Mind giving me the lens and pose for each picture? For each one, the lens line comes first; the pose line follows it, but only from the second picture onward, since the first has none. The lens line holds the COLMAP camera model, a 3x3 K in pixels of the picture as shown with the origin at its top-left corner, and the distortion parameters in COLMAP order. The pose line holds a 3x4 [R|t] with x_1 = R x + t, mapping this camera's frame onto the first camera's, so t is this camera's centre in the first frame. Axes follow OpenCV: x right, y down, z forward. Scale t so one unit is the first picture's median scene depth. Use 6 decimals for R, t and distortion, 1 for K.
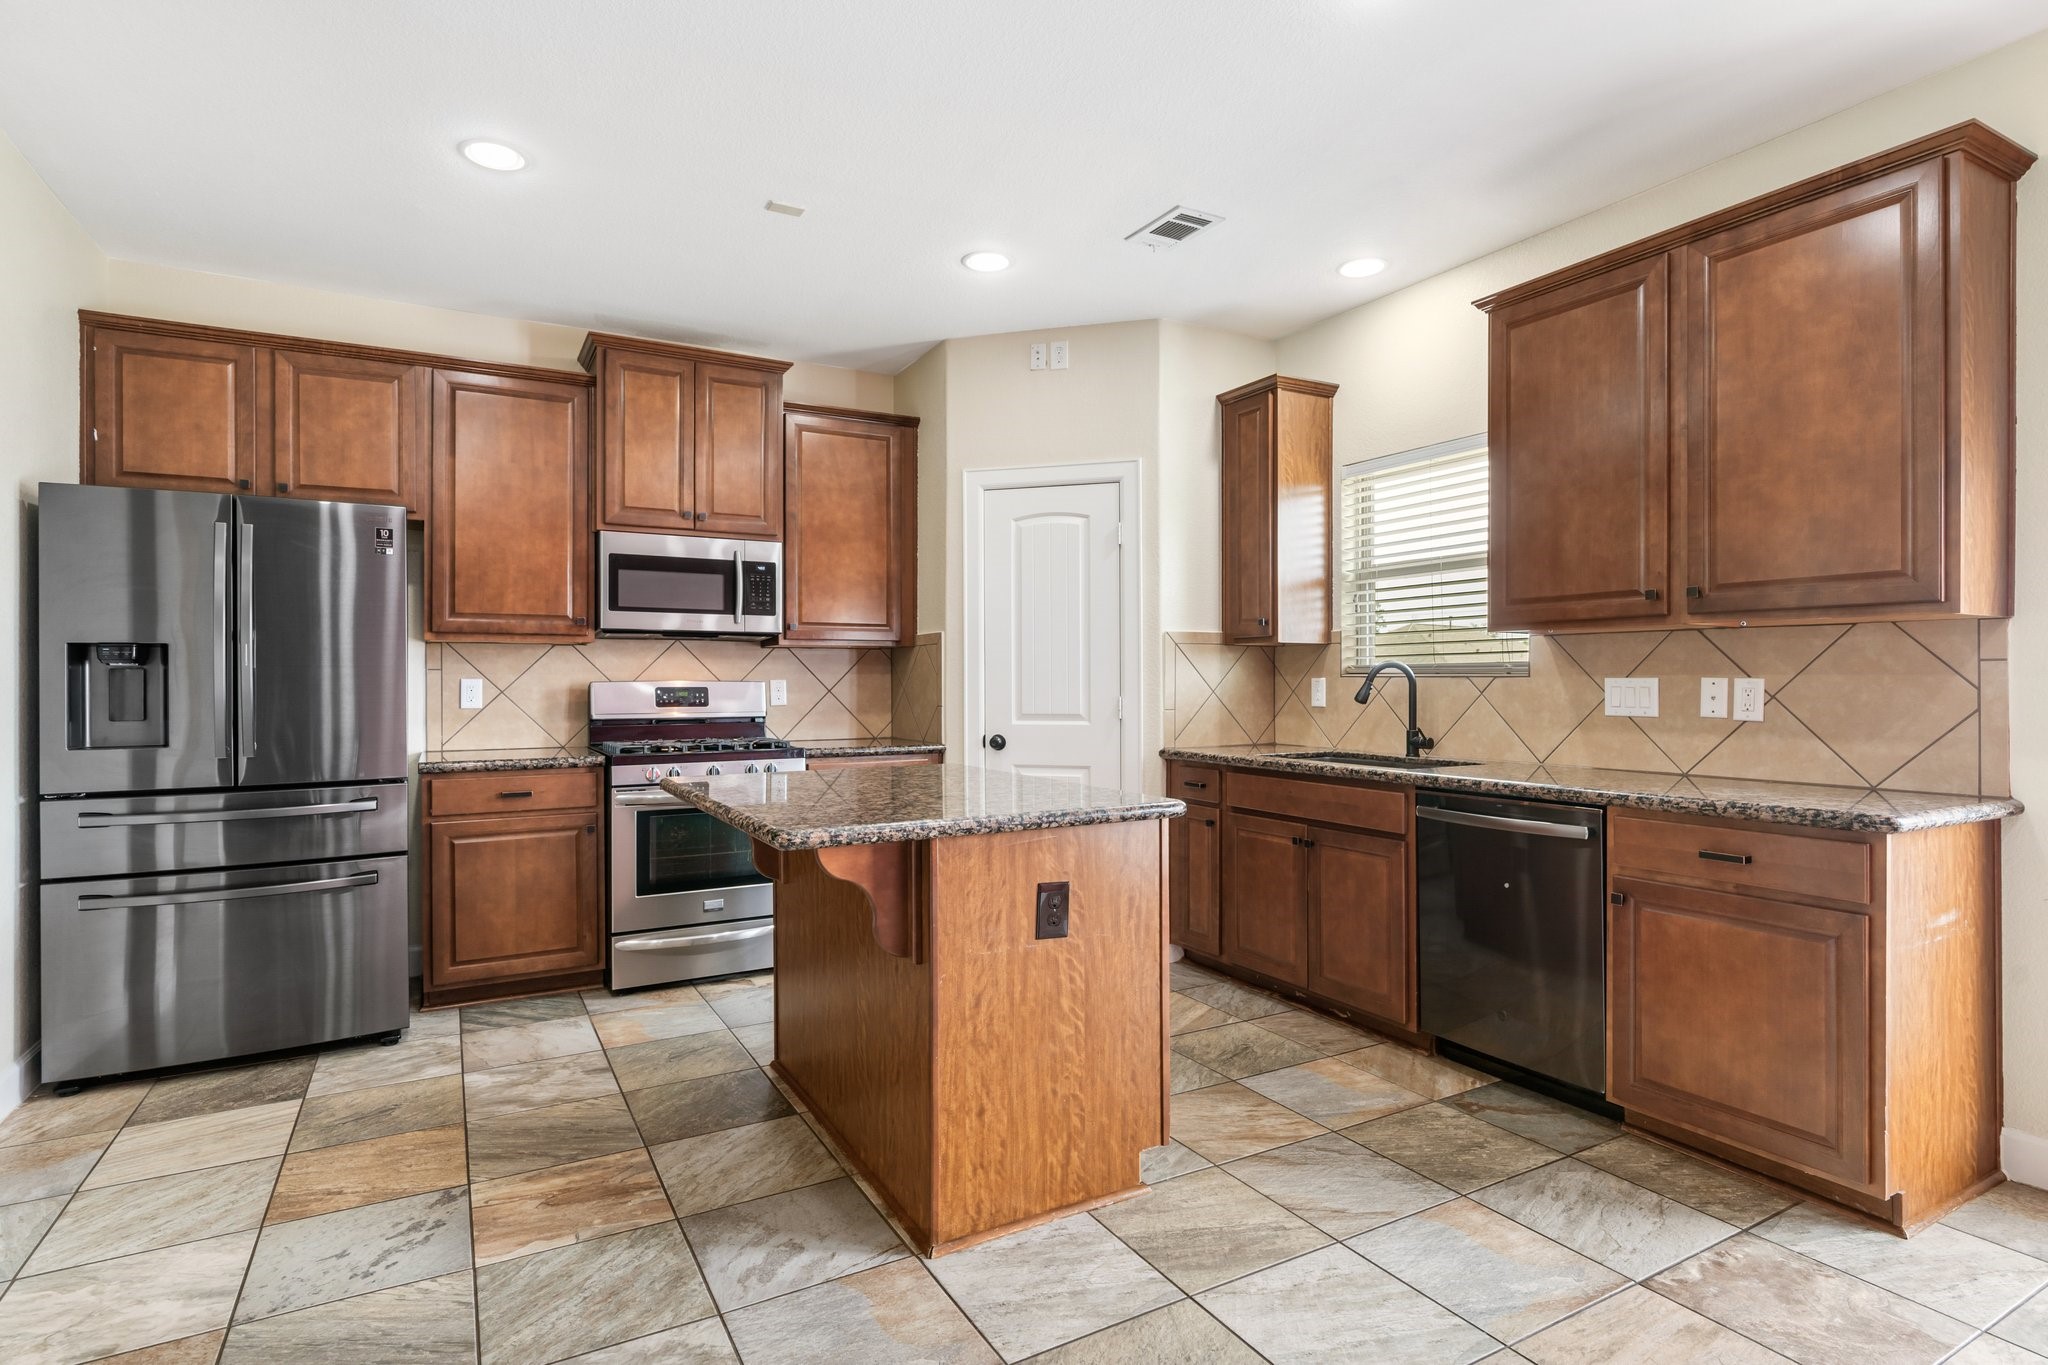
lens RADIAL K [[1063.8, 0, 1035.7], [0, 1063.8, 693.9], [0, 0, 1]] dist [-0.004641, 0.001786]
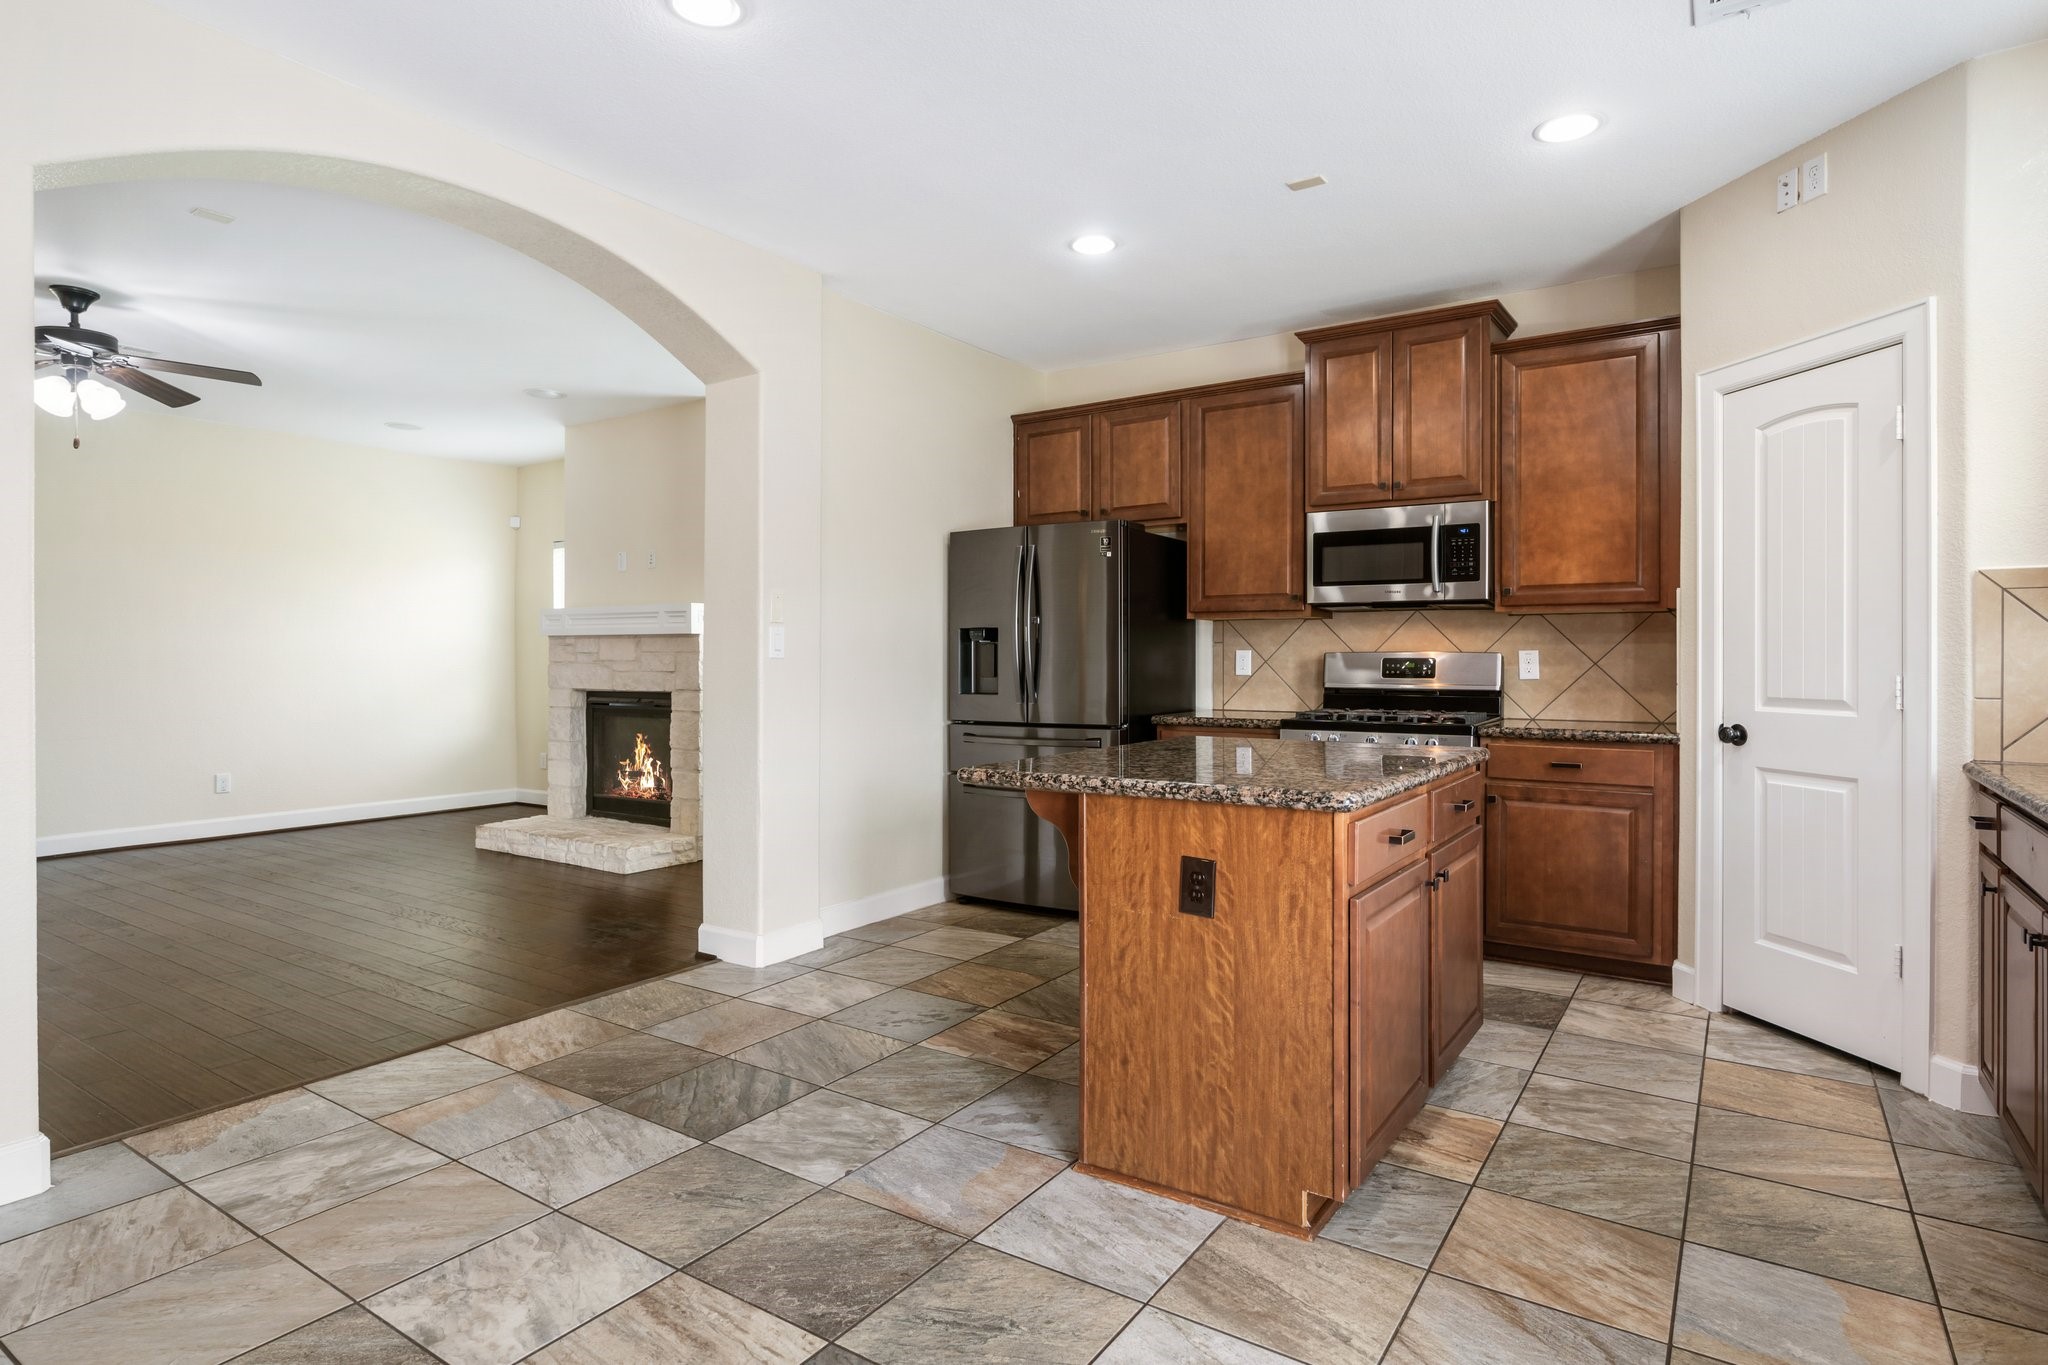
lens RADIAL K [[1063.8, 0, 934.6], [0, 1063.8, 676.7], [0, 0, 1]] dist [-0.004641, 0.001786]
pose [[0.420367, 0.020156, -0.907130, 0.558661], [-0.012508, 0.999787, 0.016419, 0.000059], [0.907268, 0.004445, 0.420529, 0.267056]]
